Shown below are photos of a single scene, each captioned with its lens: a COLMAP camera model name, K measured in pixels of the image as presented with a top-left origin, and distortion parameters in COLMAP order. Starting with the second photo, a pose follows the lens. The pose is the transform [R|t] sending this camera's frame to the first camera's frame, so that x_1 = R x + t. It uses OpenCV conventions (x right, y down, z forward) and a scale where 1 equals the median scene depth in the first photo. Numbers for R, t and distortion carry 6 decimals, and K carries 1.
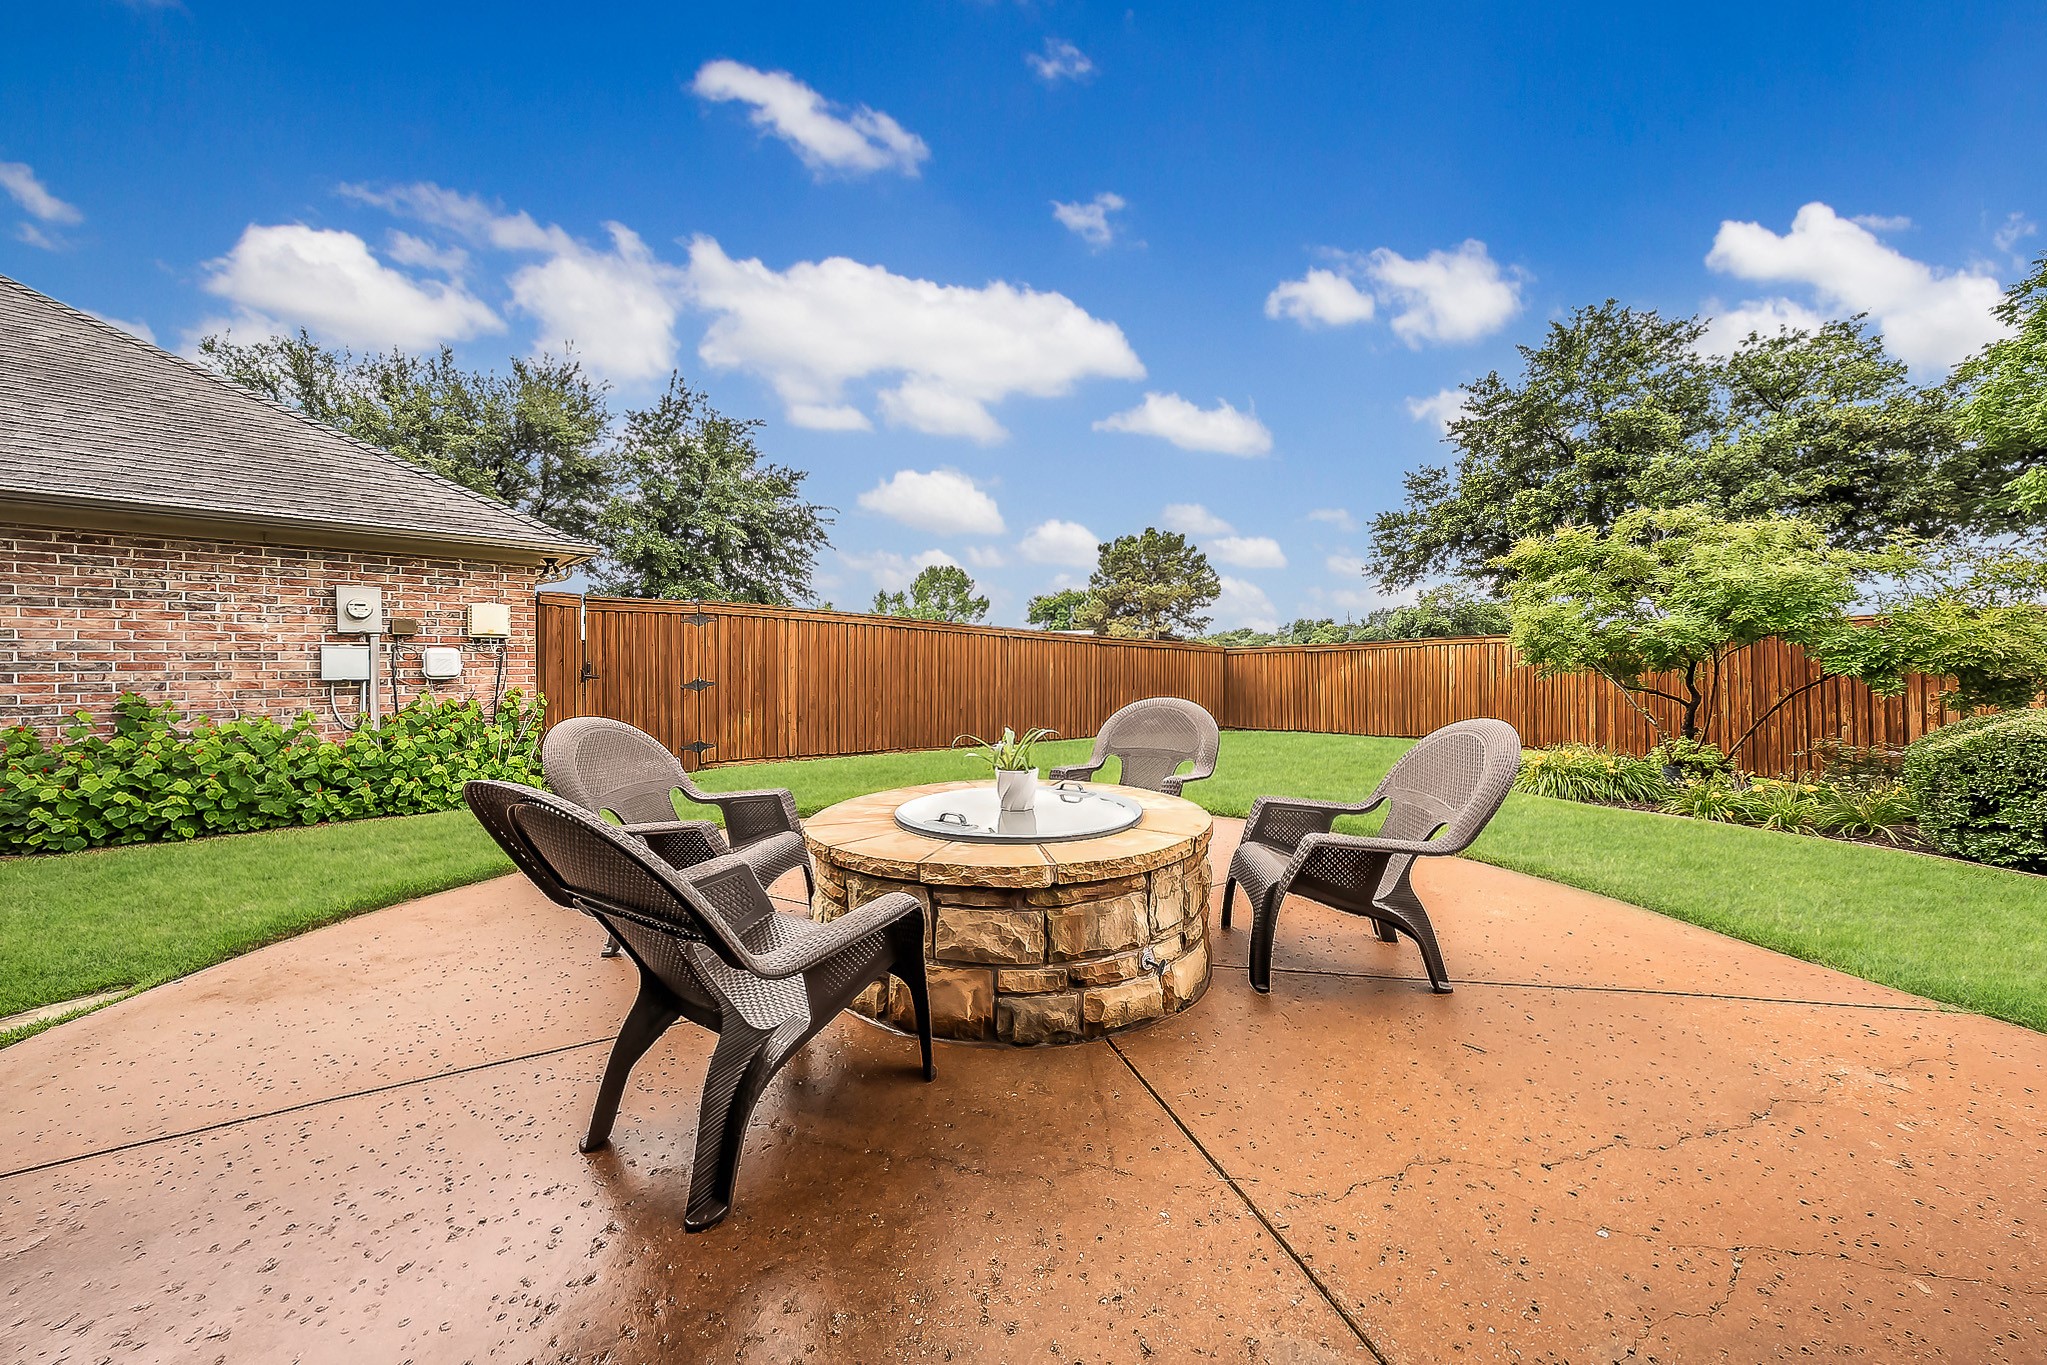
lens RADIAL K [[677.6, 0, 1015.3], [0, 677.6, 673.0], [0, 0, 1]] dist [0.000760, 0.000166]
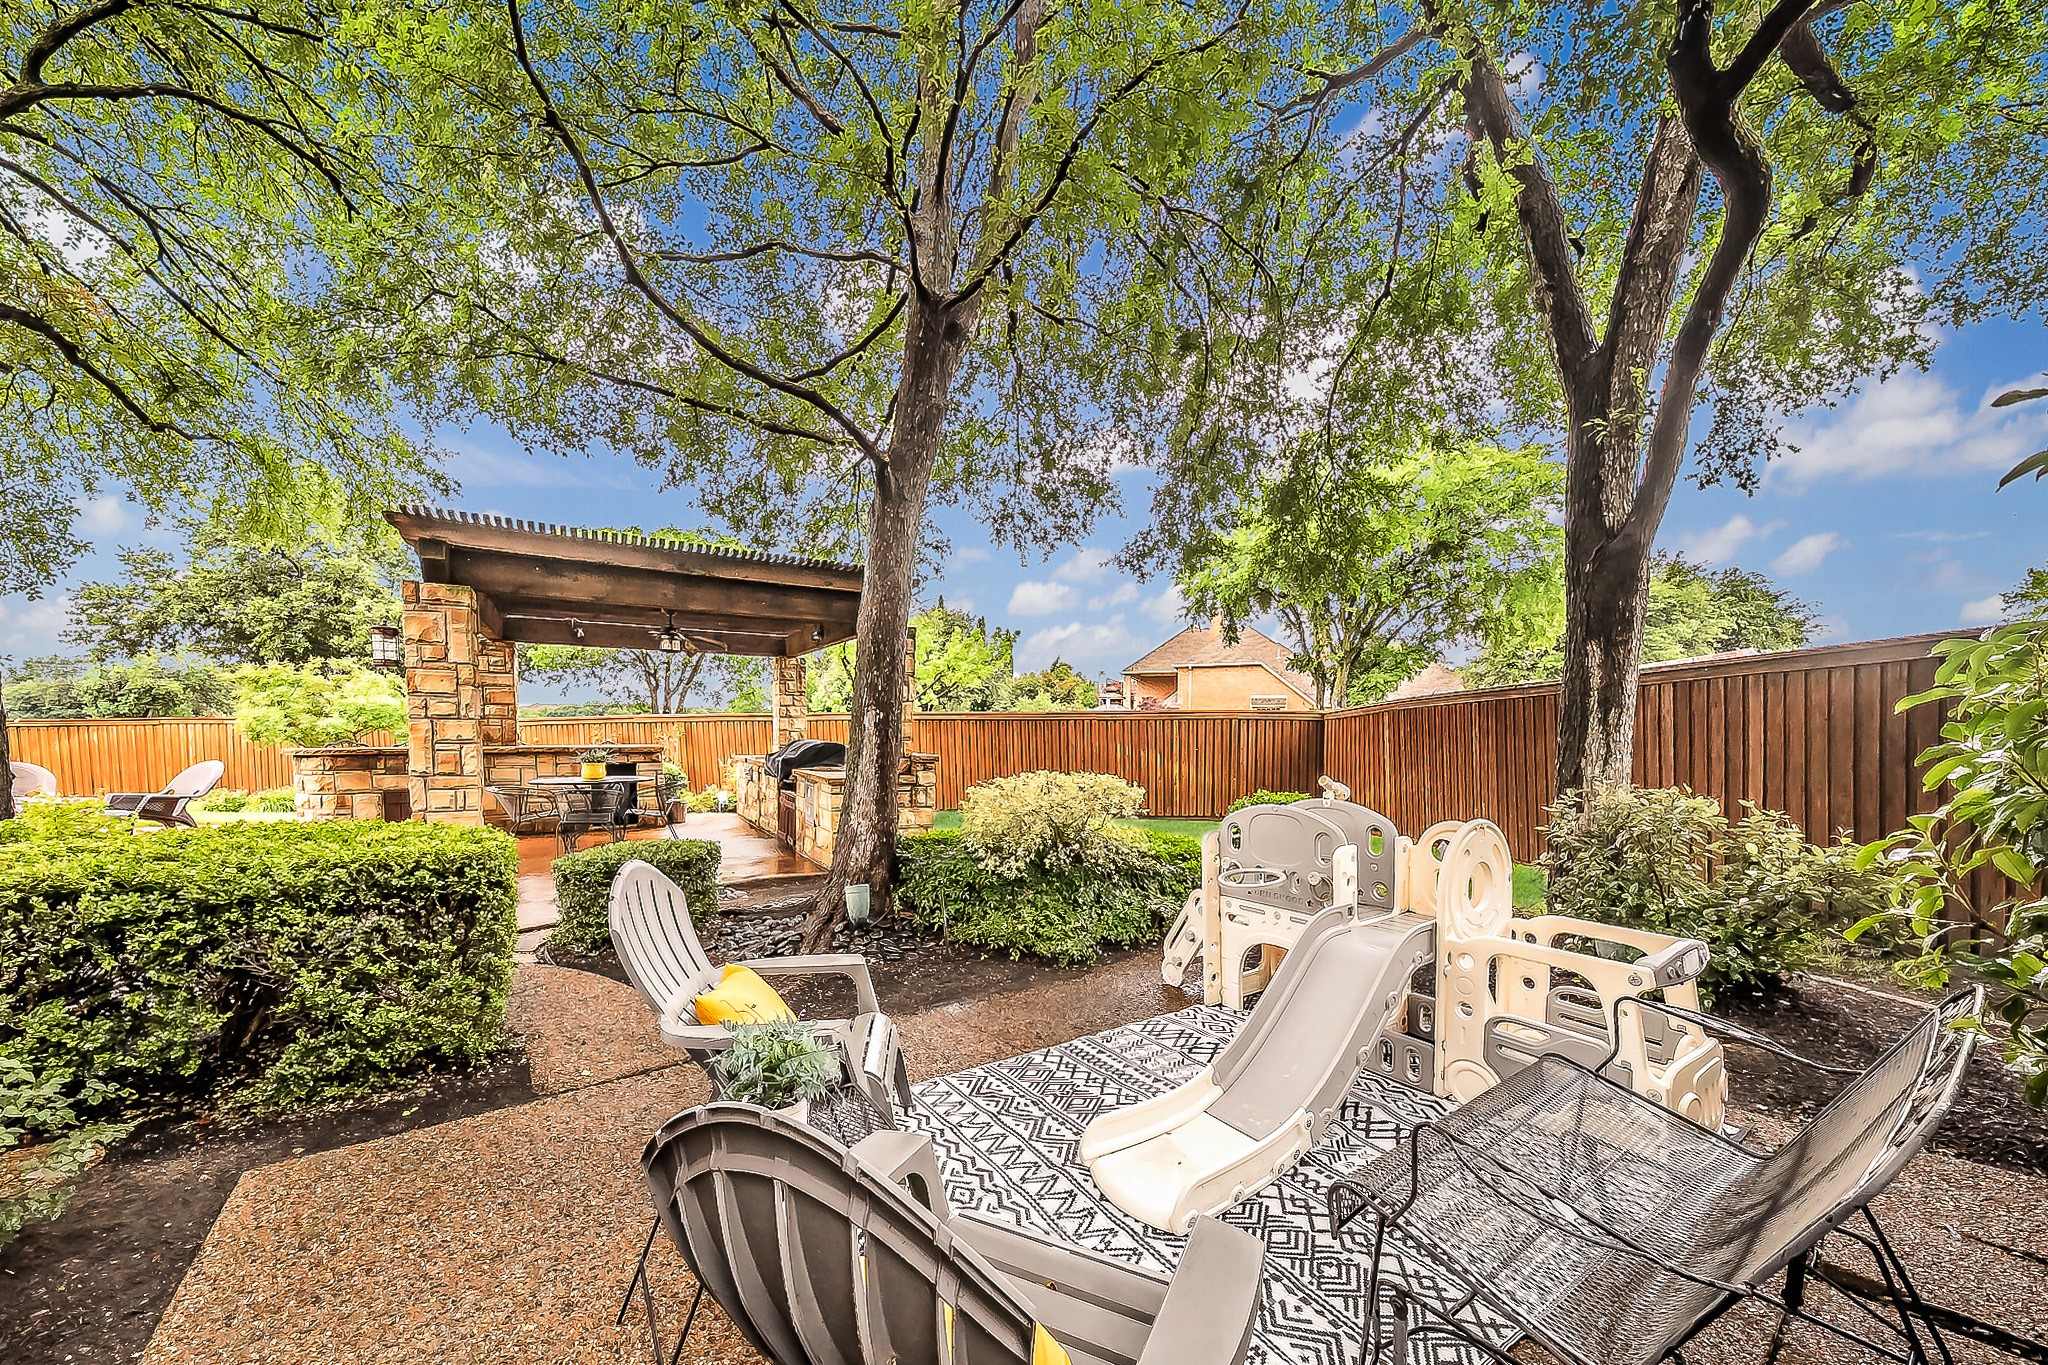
lens RADIAL K [[713.7, 0, 1022.0], [0, 713.7, 768.5], [0, 0, 1]] dist [-0.000472, -0.000075]
pose [[0.132442, -0.040329, 0.990370, -0.471419], [0.006500, 0.999186, 0.039819, -0.001828], [-0.991170, 0.001164, 0.132596, -0.713714]]
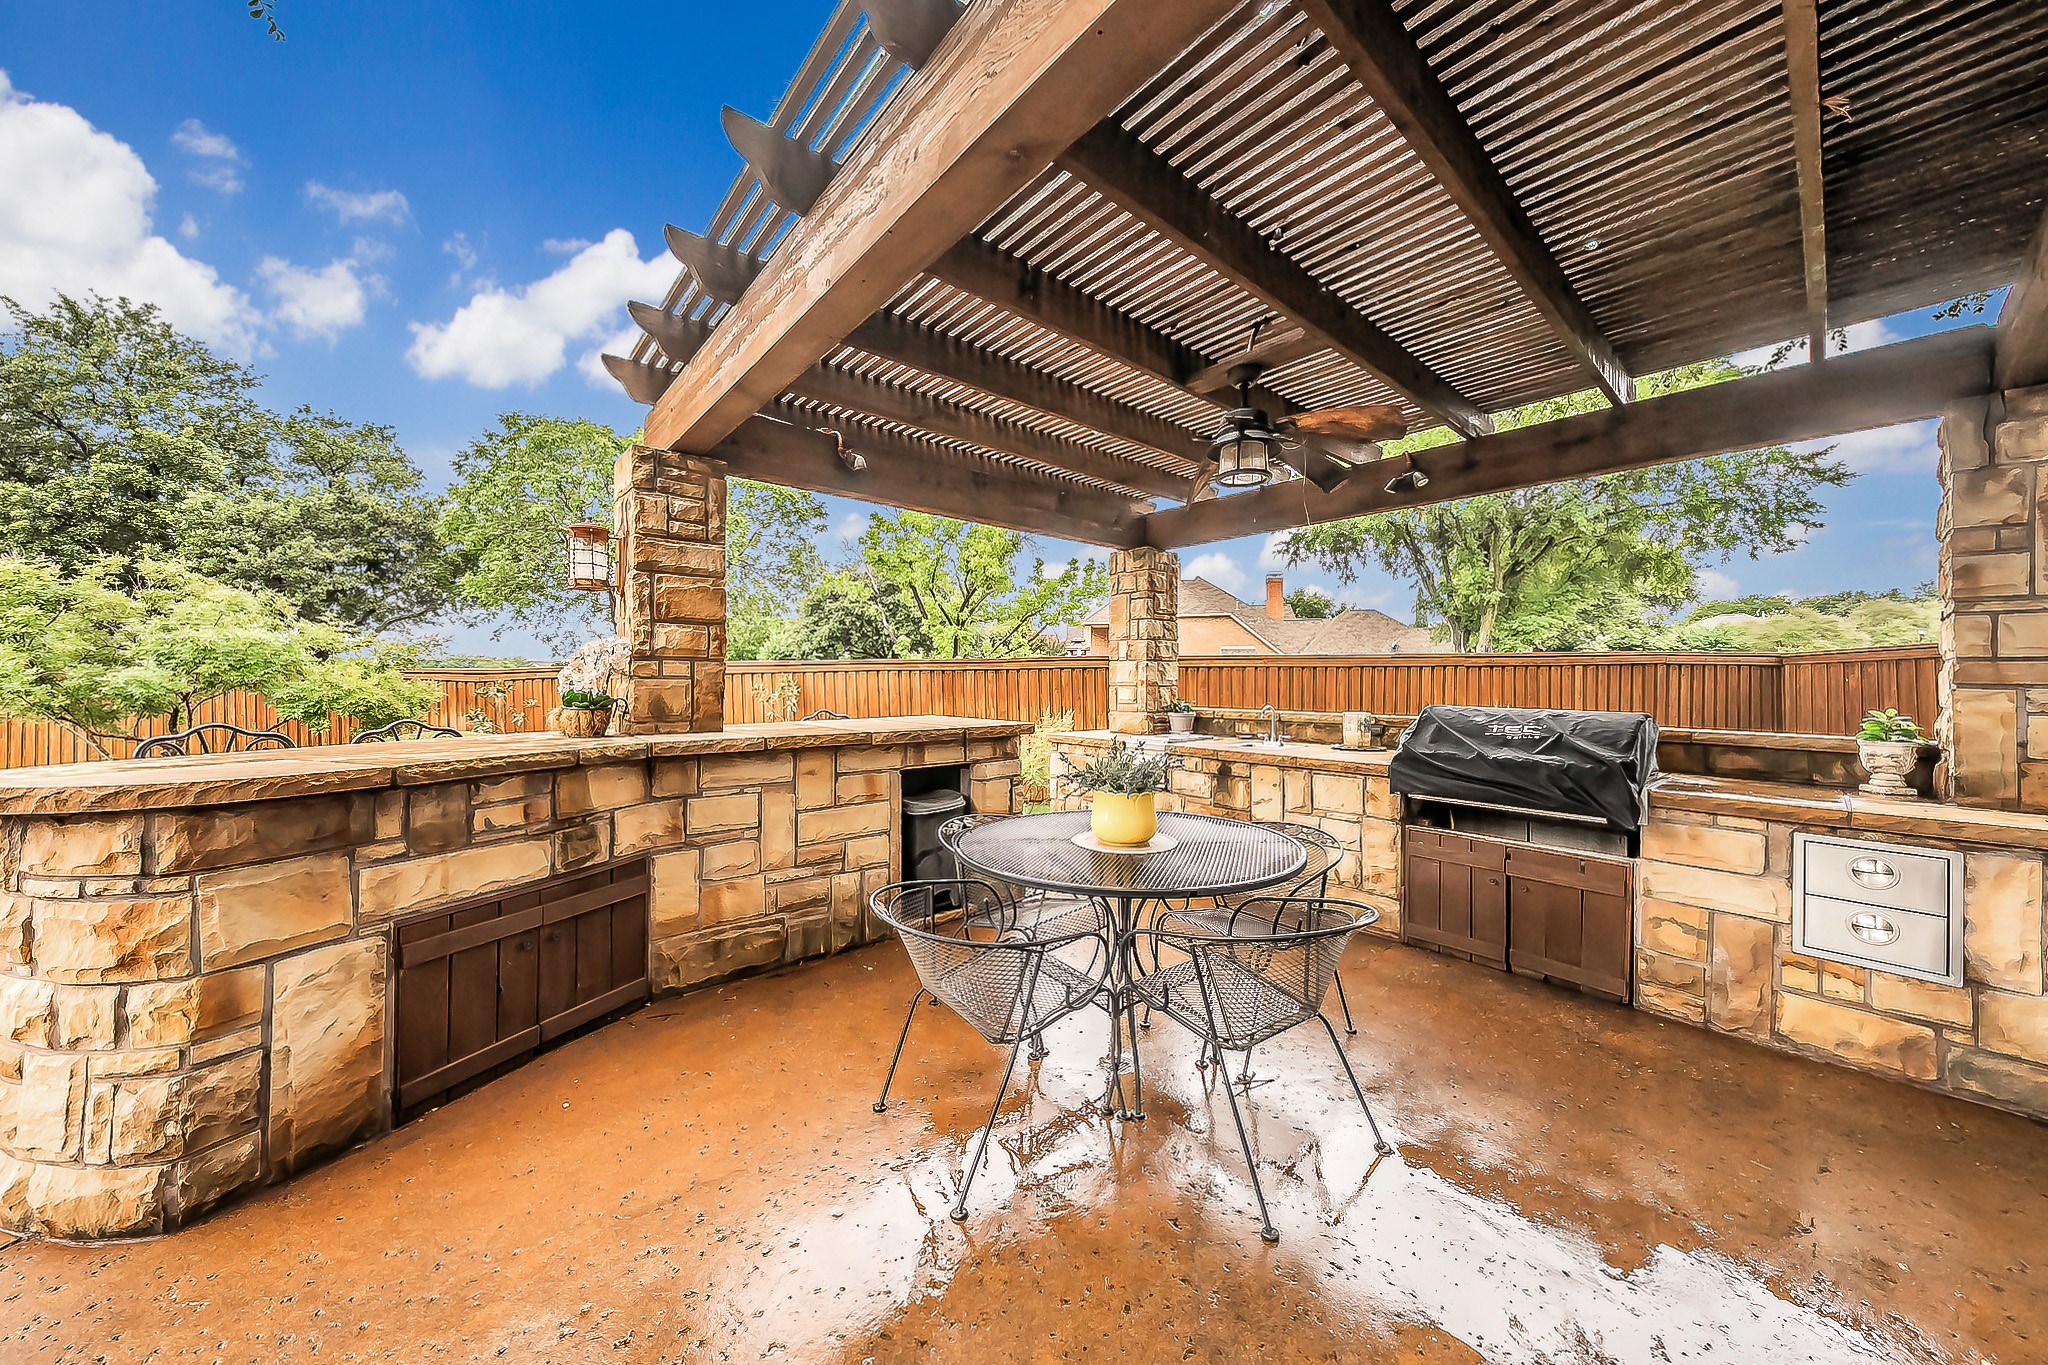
lens RADIAL K [[678.0, 0, 1015.8], [0, 678.0, 673.0], [0, 0, 1]] dist [0.000760, 0.000166]
pose [[-0.021434, 0.024829, 0.999462, -0.063843], [0.015761, 0.999576, -0.024494, -0.014317], [-0.999646, 0.015228, -0.021817, -0.183579]]
